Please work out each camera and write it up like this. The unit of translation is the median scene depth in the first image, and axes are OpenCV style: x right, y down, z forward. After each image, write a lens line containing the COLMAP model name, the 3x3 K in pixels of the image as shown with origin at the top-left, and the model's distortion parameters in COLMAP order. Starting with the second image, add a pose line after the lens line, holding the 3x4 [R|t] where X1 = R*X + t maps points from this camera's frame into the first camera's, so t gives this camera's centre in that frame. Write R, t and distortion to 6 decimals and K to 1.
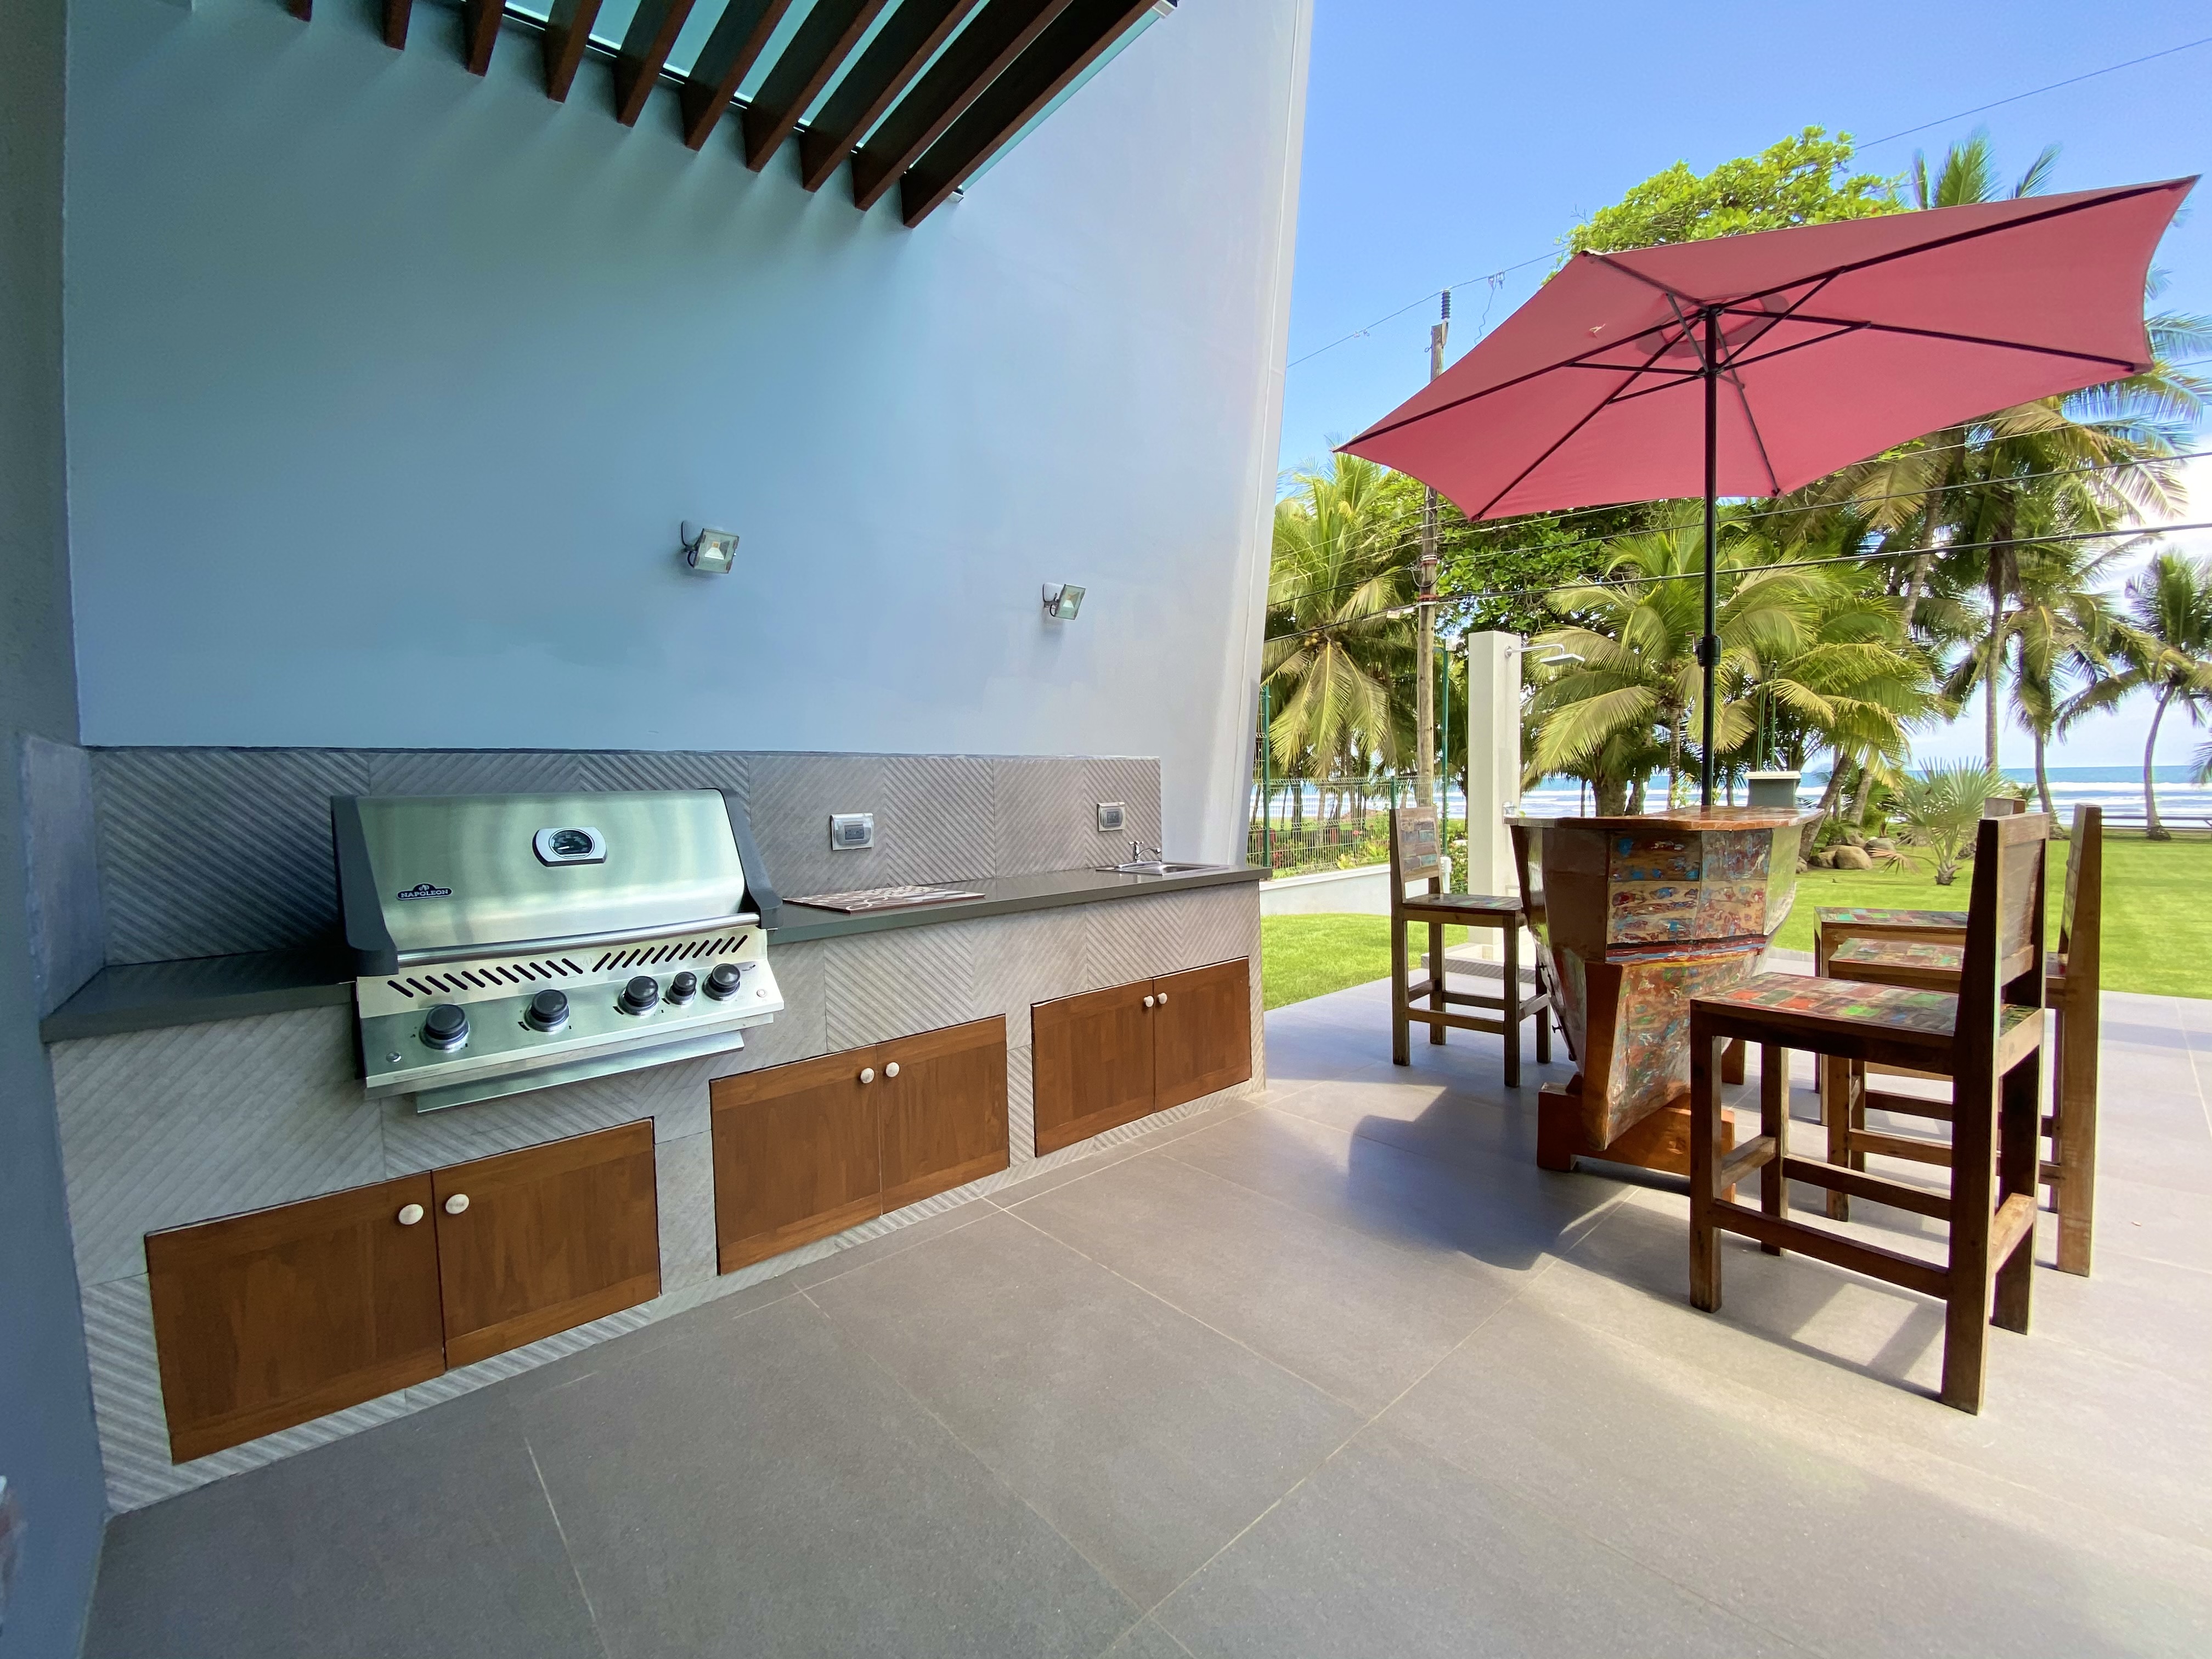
lens RADIAL K [[885.3, 0, 1106.0], [0, 885.3, 829.5], [0, 0, 1]] dist [0.032222, -0.025735]
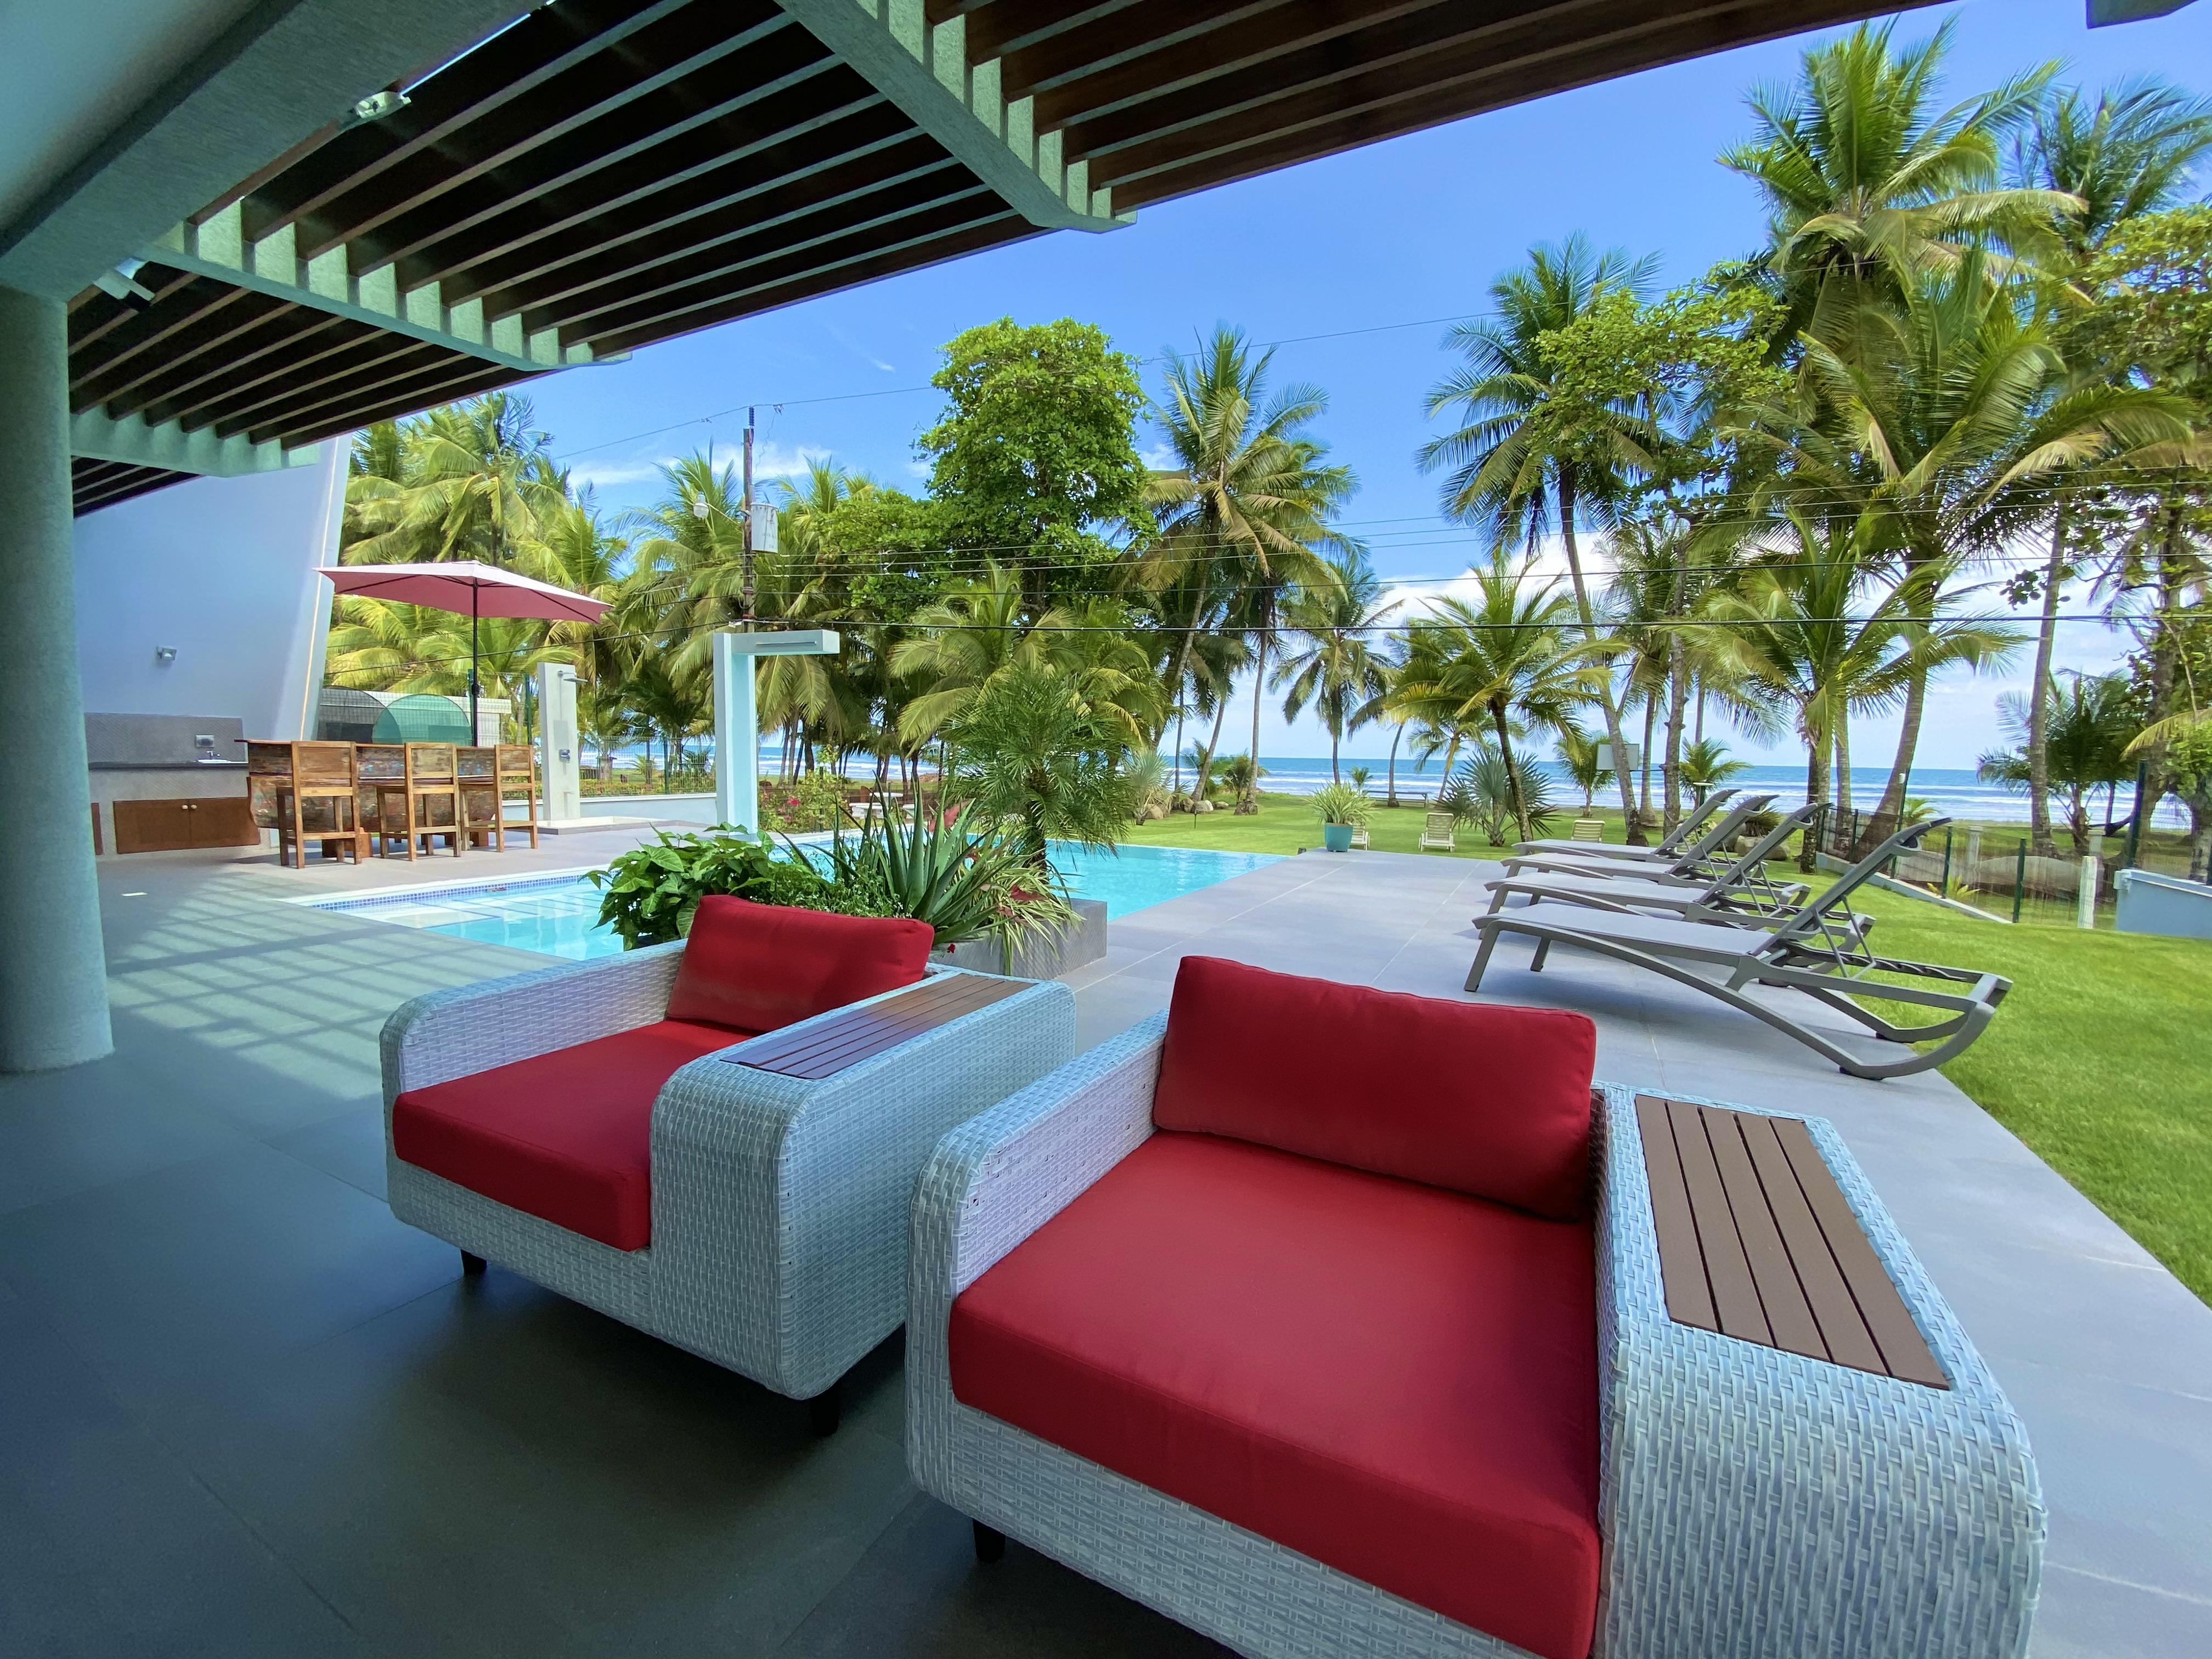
lens RADIAL K [[905.1, 0, 1099.3], [0, 905.1, 836.0], [0, 0, 1]] dist [0.011565, -0.000137]
pose [[0.932950, 0.010493, 0.359854, 0.231284], [-0.025667, 0.998970, 0.037414, 0.018787], [-0.359091, -0.044141, 0.932258, -0.385931]]
